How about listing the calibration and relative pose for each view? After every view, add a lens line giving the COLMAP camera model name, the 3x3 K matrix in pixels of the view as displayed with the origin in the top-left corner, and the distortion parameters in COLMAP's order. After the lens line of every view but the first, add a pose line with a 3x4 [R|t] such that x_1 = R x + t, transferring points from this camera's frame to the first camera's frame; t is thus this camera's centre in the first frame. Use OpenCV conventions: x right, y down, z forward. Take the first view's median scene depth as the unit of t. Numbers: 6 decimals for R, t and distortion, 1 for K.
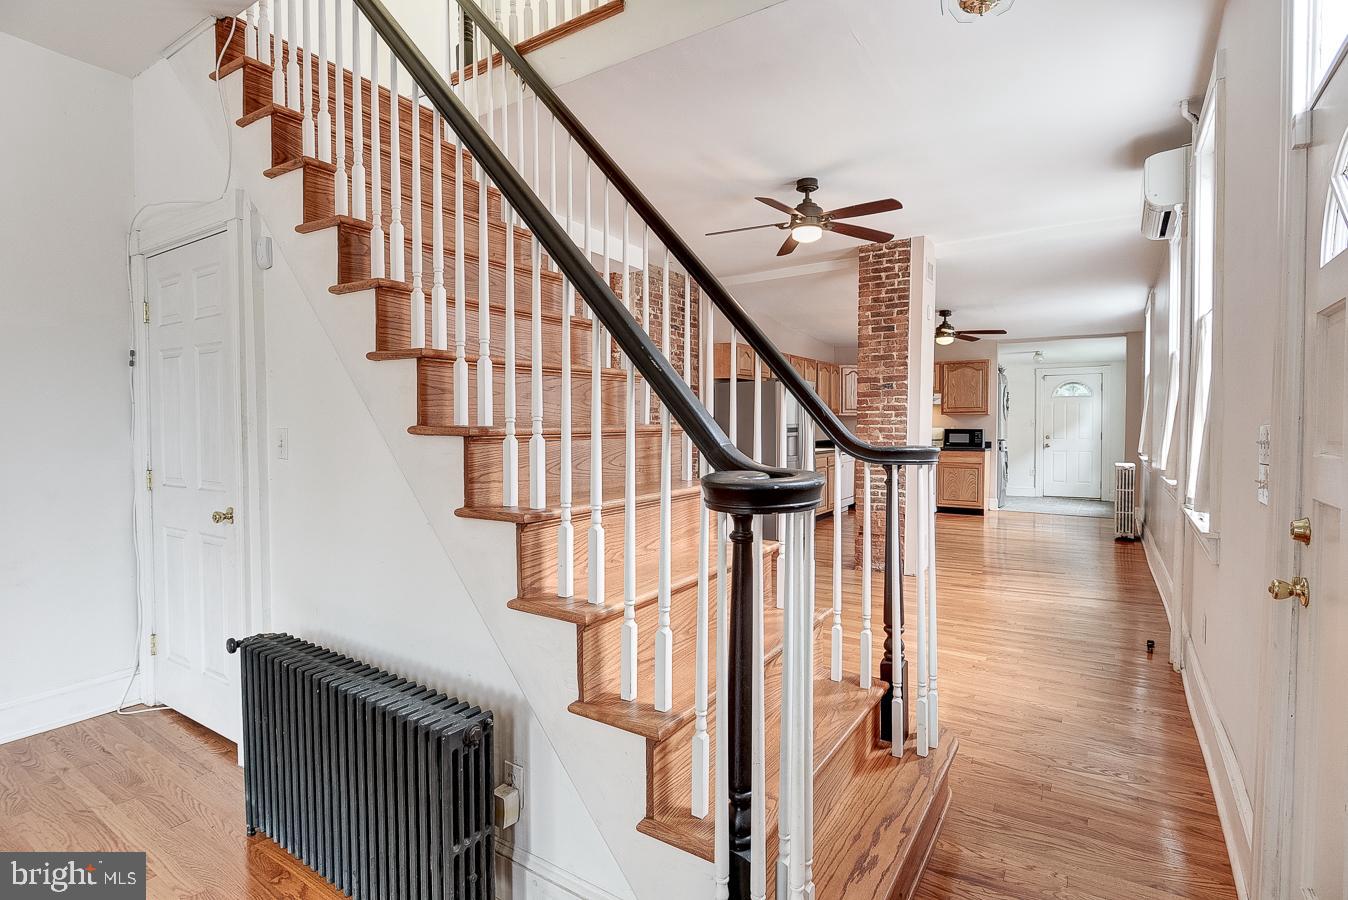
lens RADIAL K [[669.0, 0, 672.7], [0, 669.0, 444.1], [0, 0, 1]] dist [-0.006106, -0.000222]
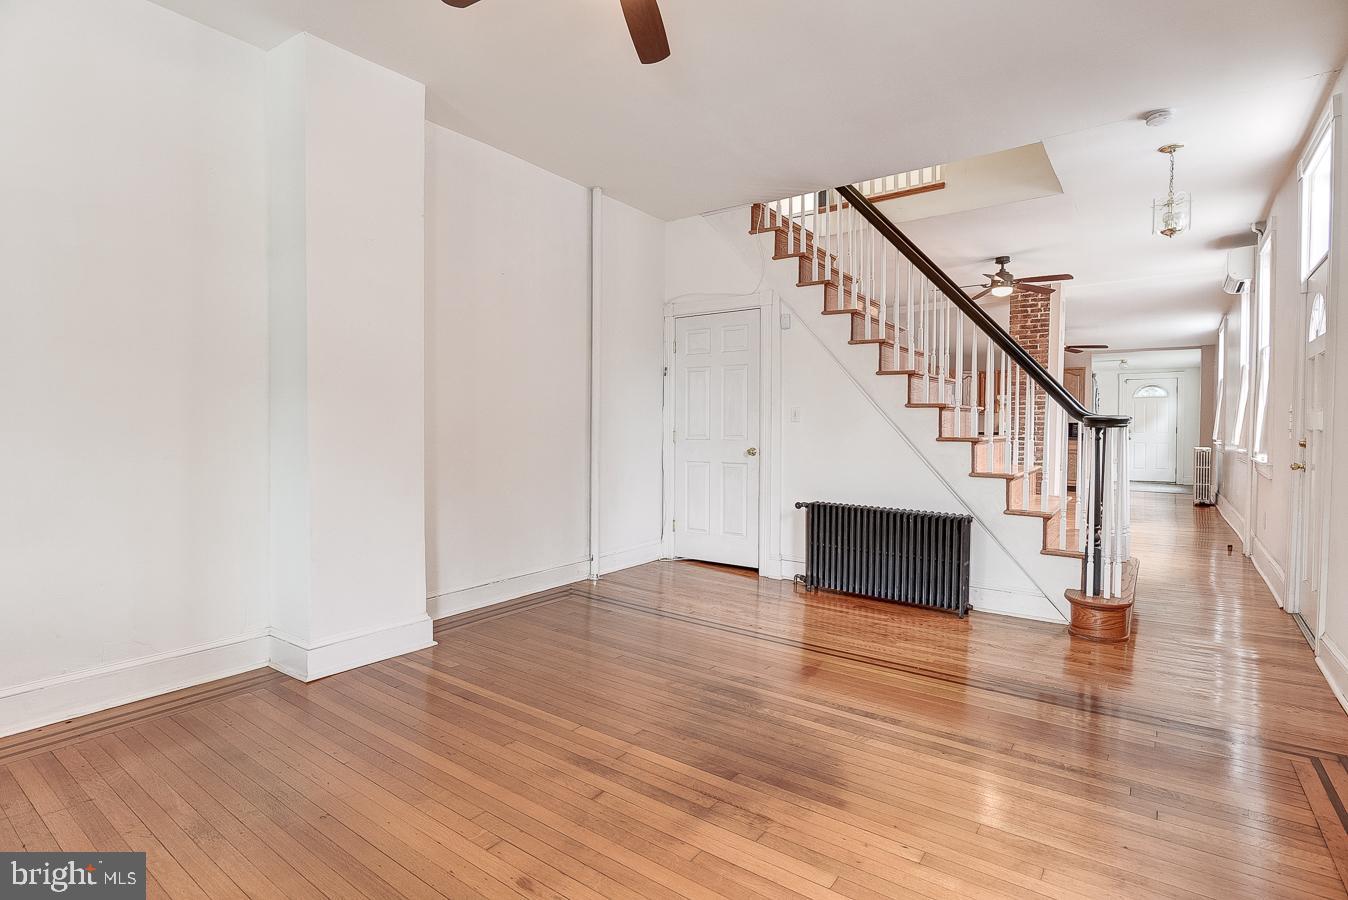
lens RADIAL K [[669.0, 0, 672.7], [0, 669.0, 444.1], [0, 0, 1]] dist [-0.006106, -0.000222]
pose [[0.998421, 0.006113, -0.055832, -0.352672], [-0.006309, 0.999975, -0.003340, 0.041378], [0.055810, 0.003687, 0.998435, -0.446931]]
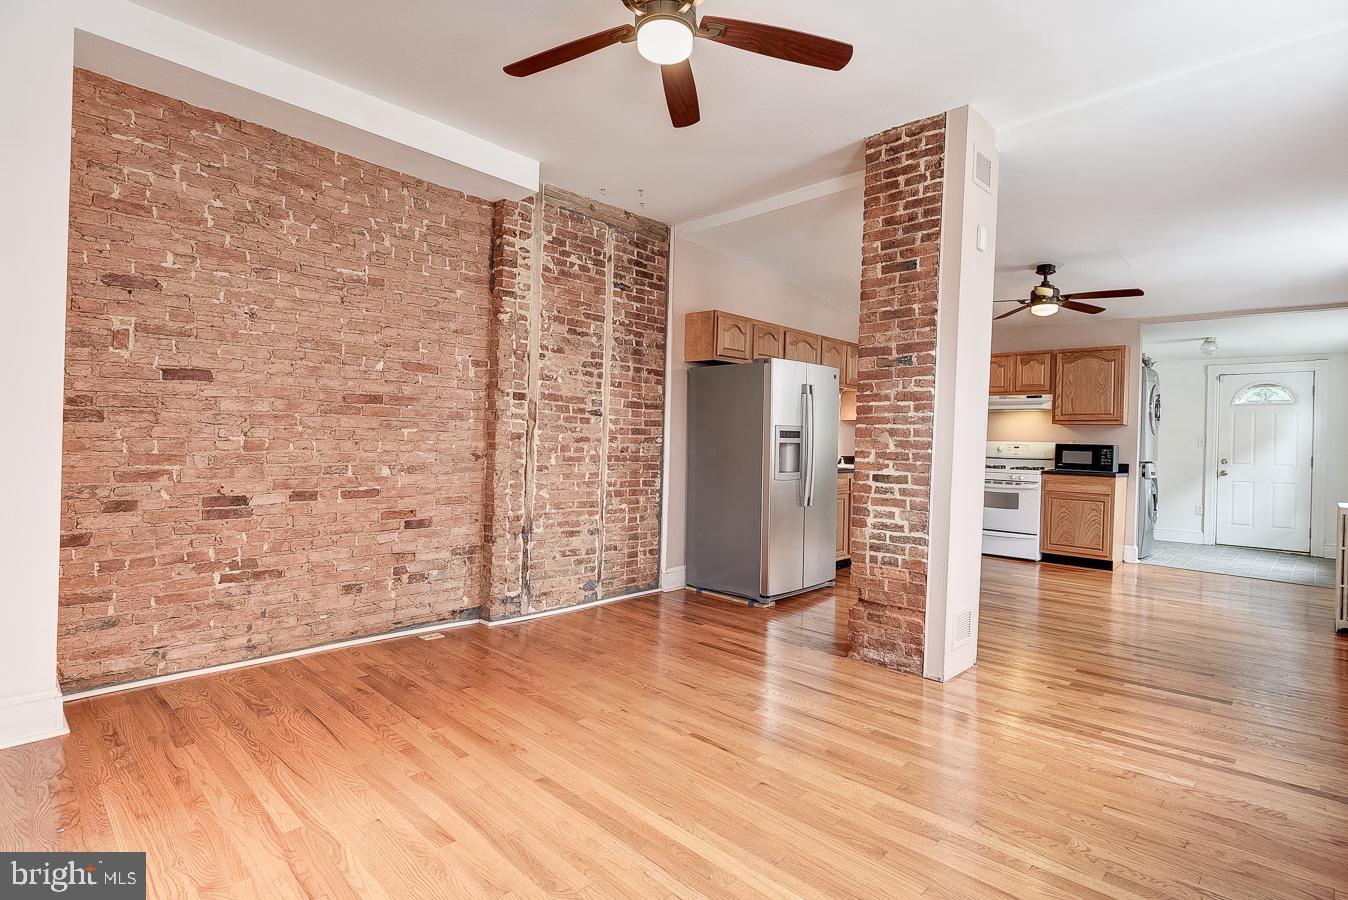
lens RADIAL K [[669.0, 0, 672.7], [0, 669.0, 444.1], [0, 0, 1]] dist [-0.006106, -0.000222]
pose [[0.980801, 0.027378, -0.193081, 0.230793], [-0.031841, 0.999292, -0.020045, 0.007610], [0.192395, 0.025808, 0.980978, 0.360799]]
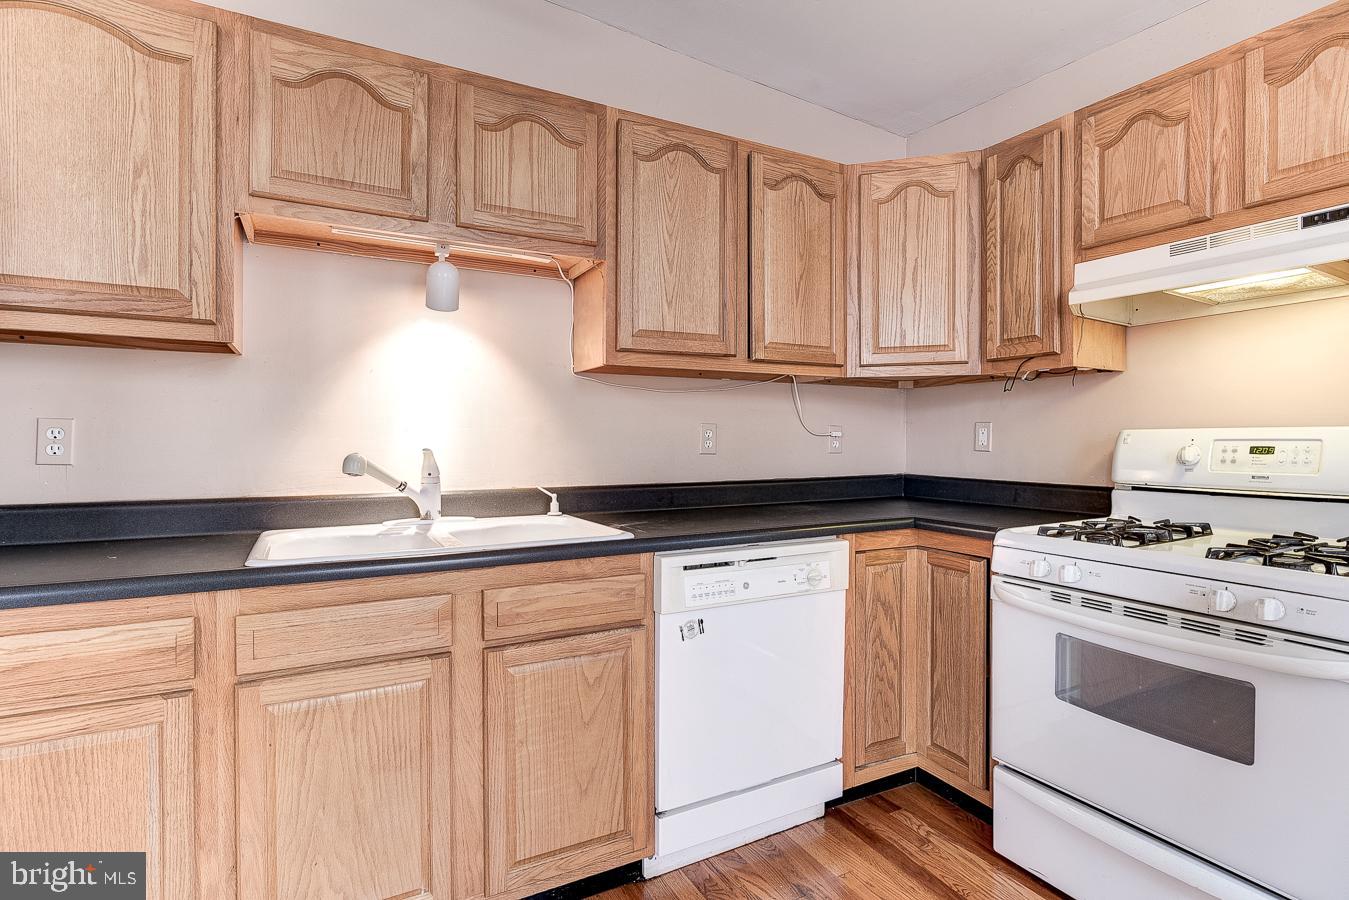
lens RADIAL K [[669.5, 0, 673.2], [0, 669.5, 444.1], [0, 0, 1]] dist [-0.006106, -0.000222]
pose [[0.875059, 0.008685, -0.483939, 0.526540], [-0.019255, 0.999672, -0.016875, -0.023568], [0.483634, 0.024085, 0.874939, 1.293836]]
